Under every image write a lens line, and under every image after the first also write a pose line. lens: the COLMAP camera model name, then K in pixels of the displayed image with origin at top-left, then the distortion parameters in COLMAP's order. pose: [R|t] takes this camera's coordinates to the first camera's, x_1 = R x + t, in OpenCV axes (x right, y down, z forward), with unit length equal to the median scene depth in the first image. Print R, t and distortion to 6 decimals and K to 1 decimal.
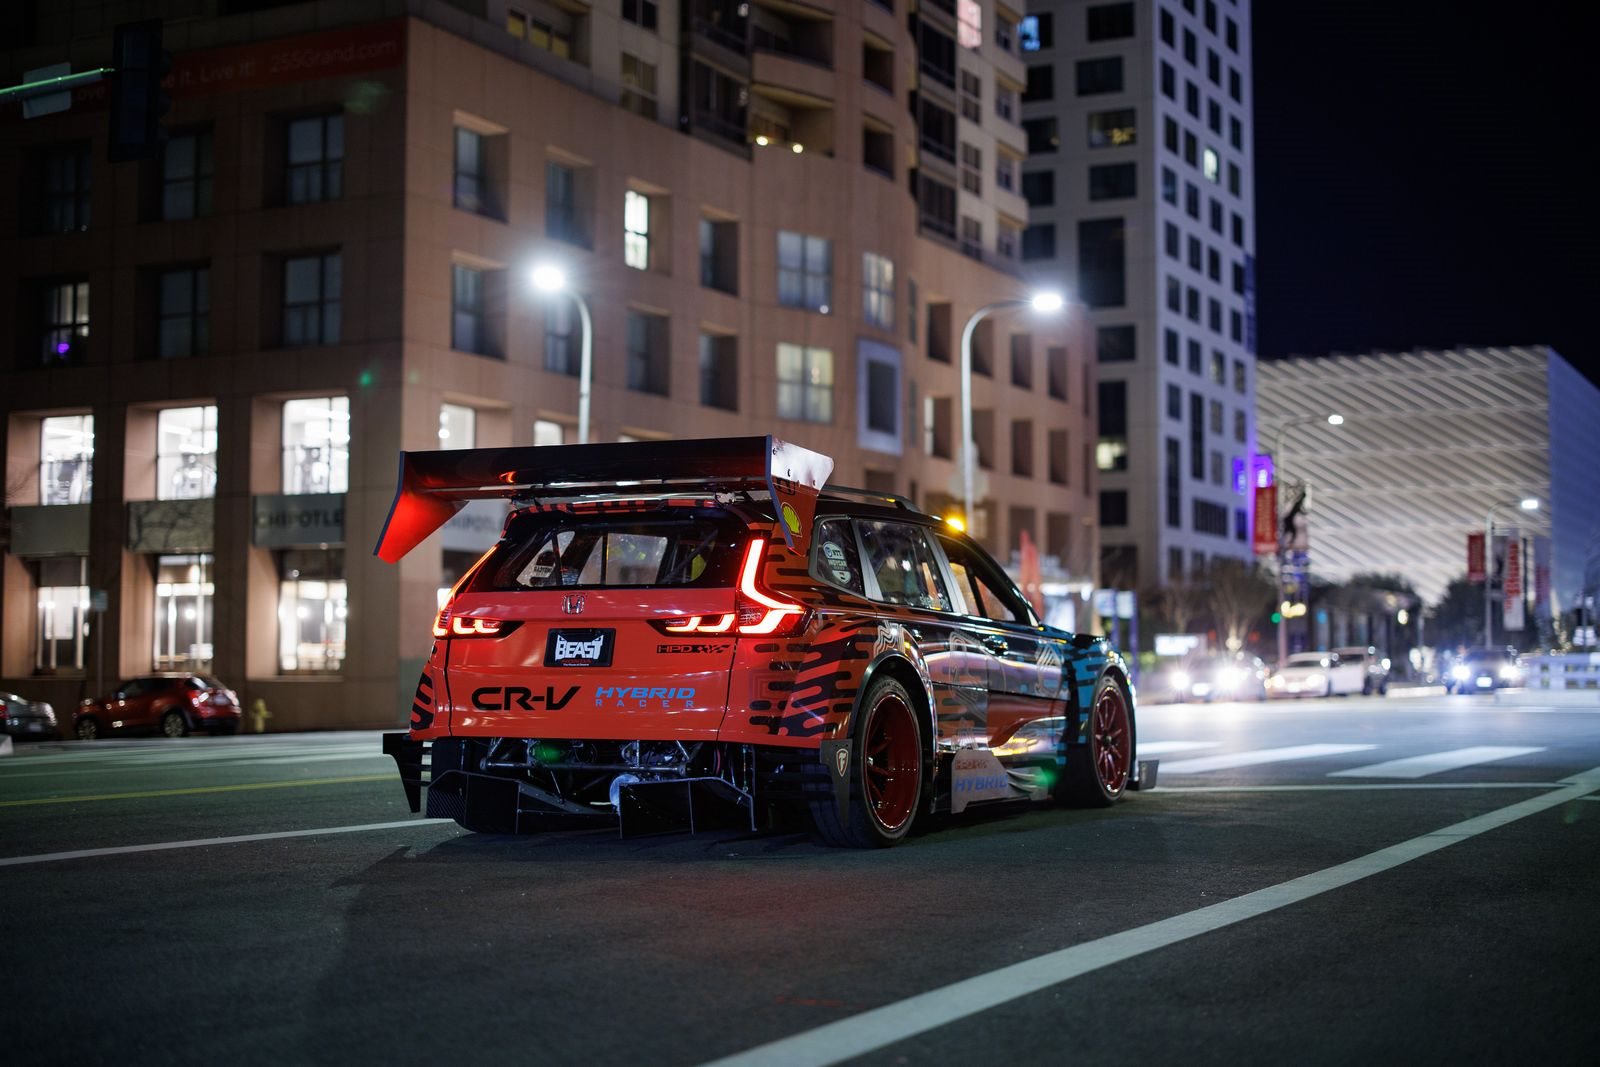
lens RADIAL K [[2349.4, 0, 800.0], [0, 2349.4, 533.5], [0, 0, 1]] dist [-0.119635, 0.035929]
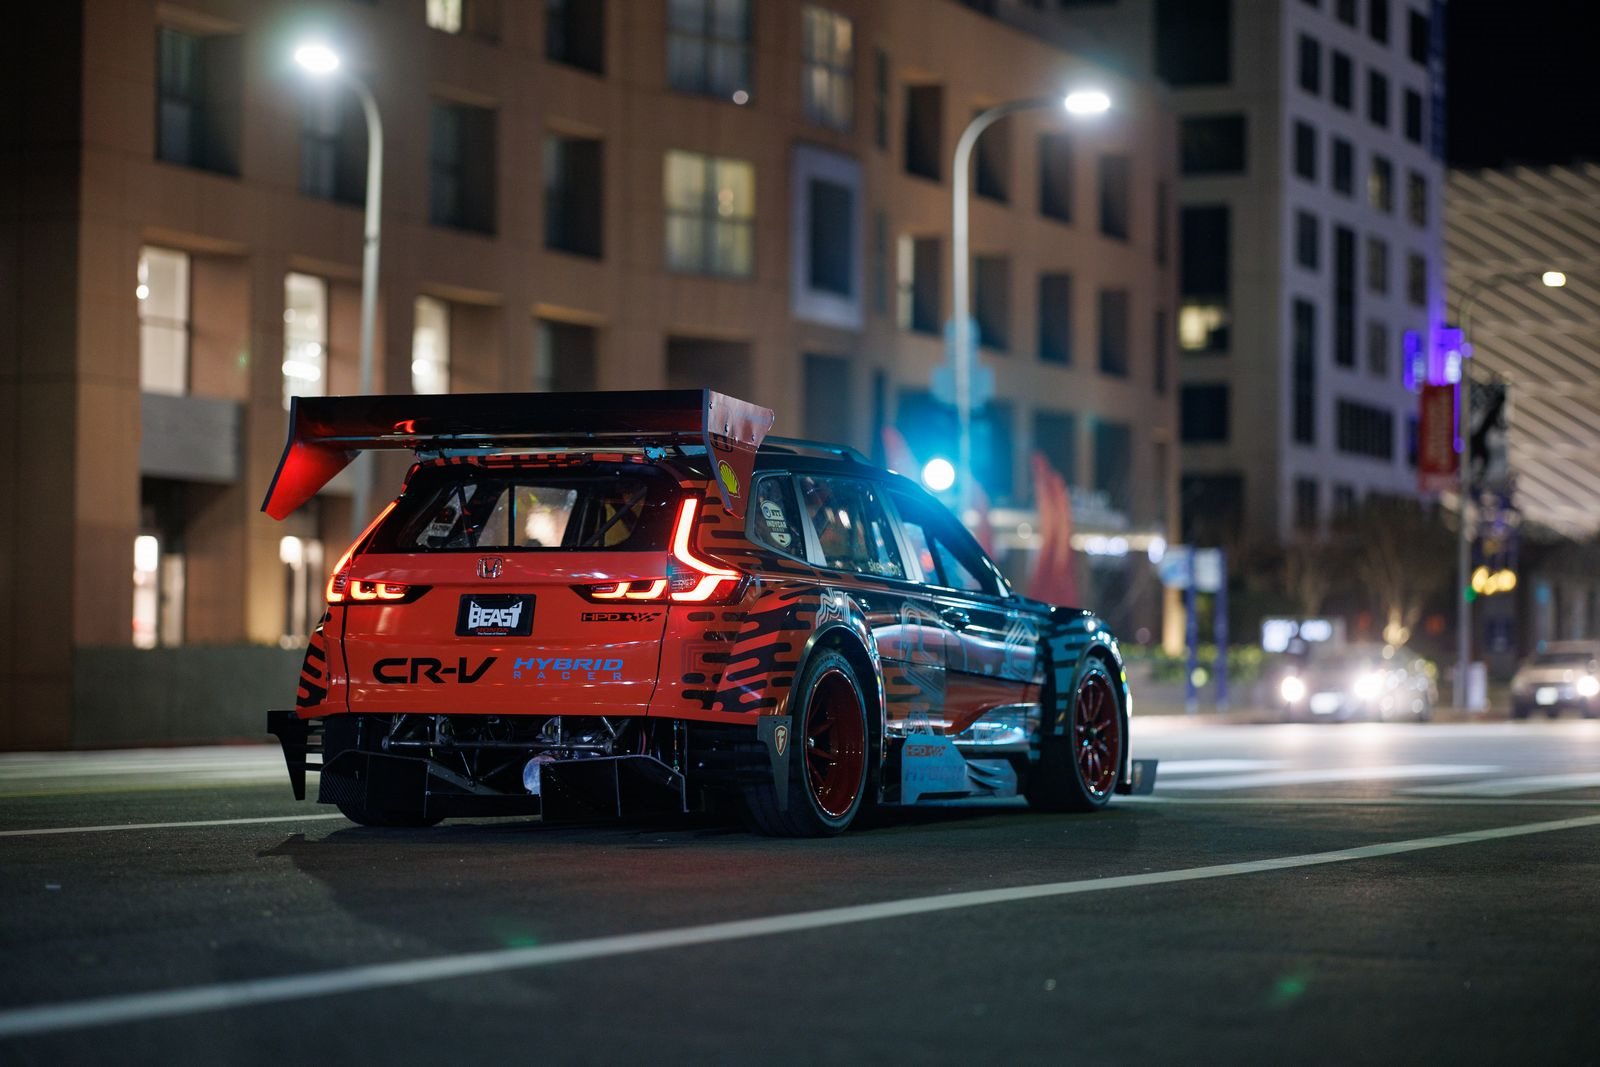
lens RADIAL K [[3945.4, 0, 800.0], [0, 3945.4, 533.5], [0, 0, 1]] dist [0.054706, 0.115500]
pose [[0.999583, 0.008523, 0.027599, -0.002707], [-0.009134, 0.999714, 0.022095, -0.002805], [-0.027403, -0.022338, 0.999375, -0.082898]]
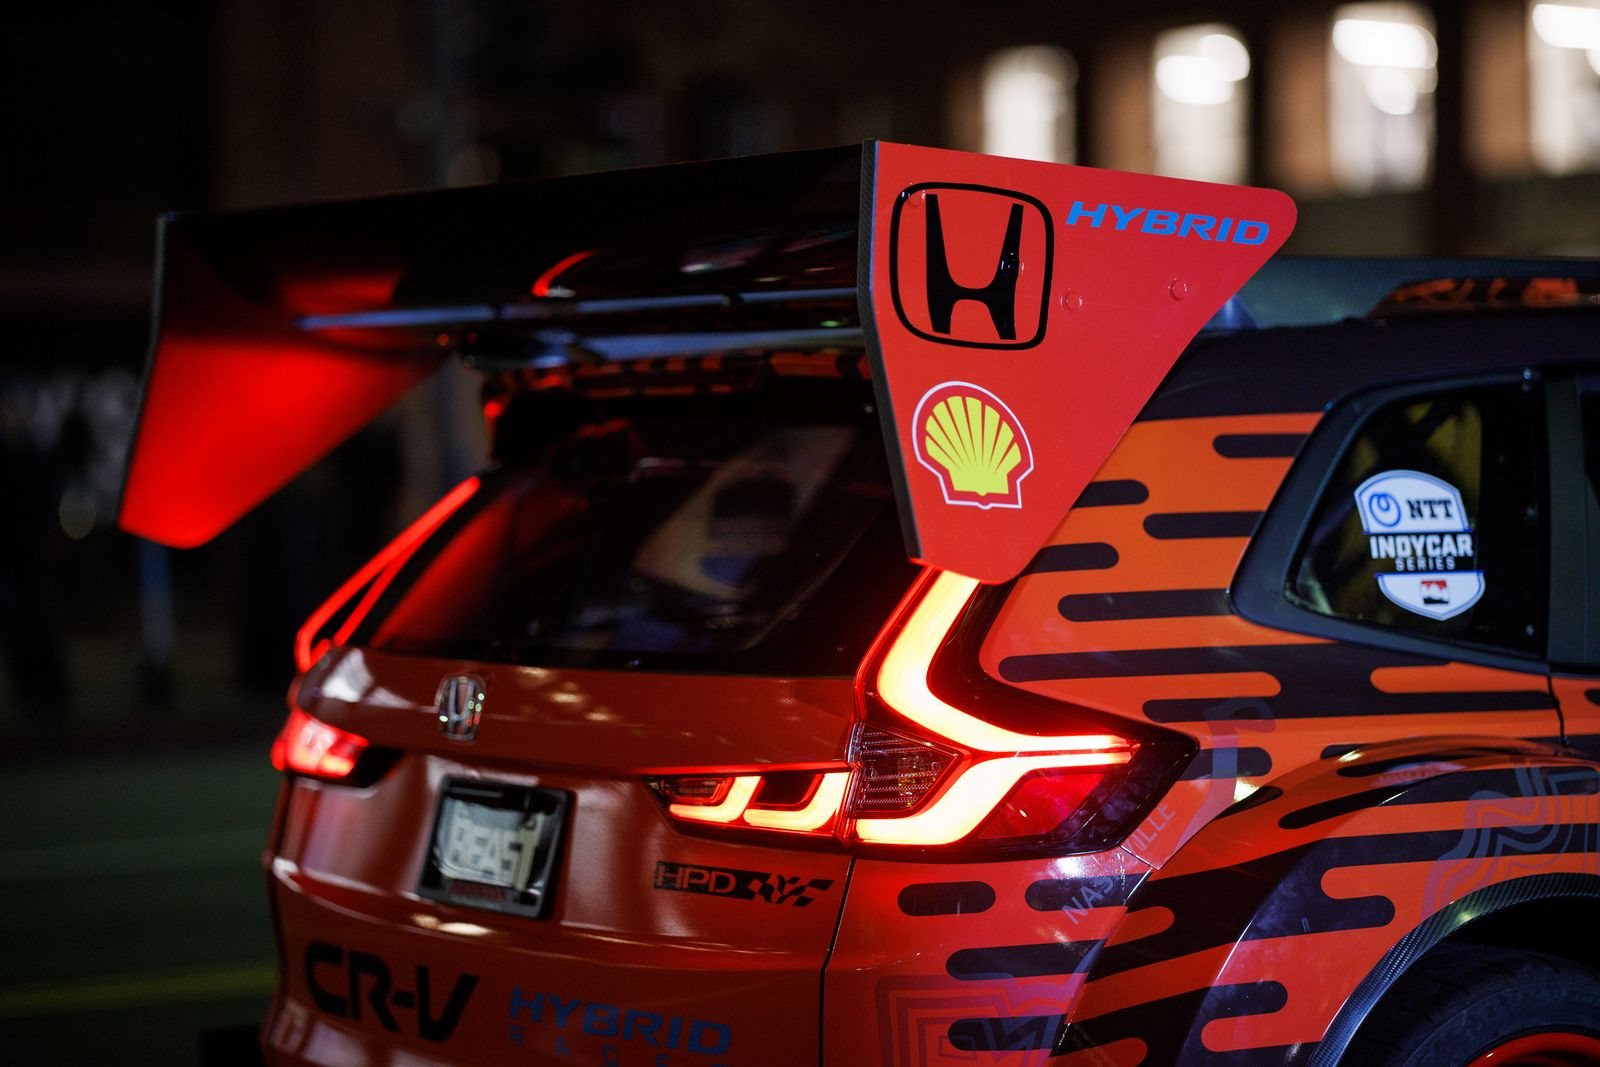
lens RADIAL K [[3945.4, 0, 800.0], [0, 3945.4, 533.5], [0, 0, 1]] dist [0.054706, 0.115500]
pose [[0.872095, 0.001727, -0.489334, 0.029978], [0.041052, 0.996210, 0.076679, -0.004725], [0.487612, -0.086959, 0.868719, 0.086450]]
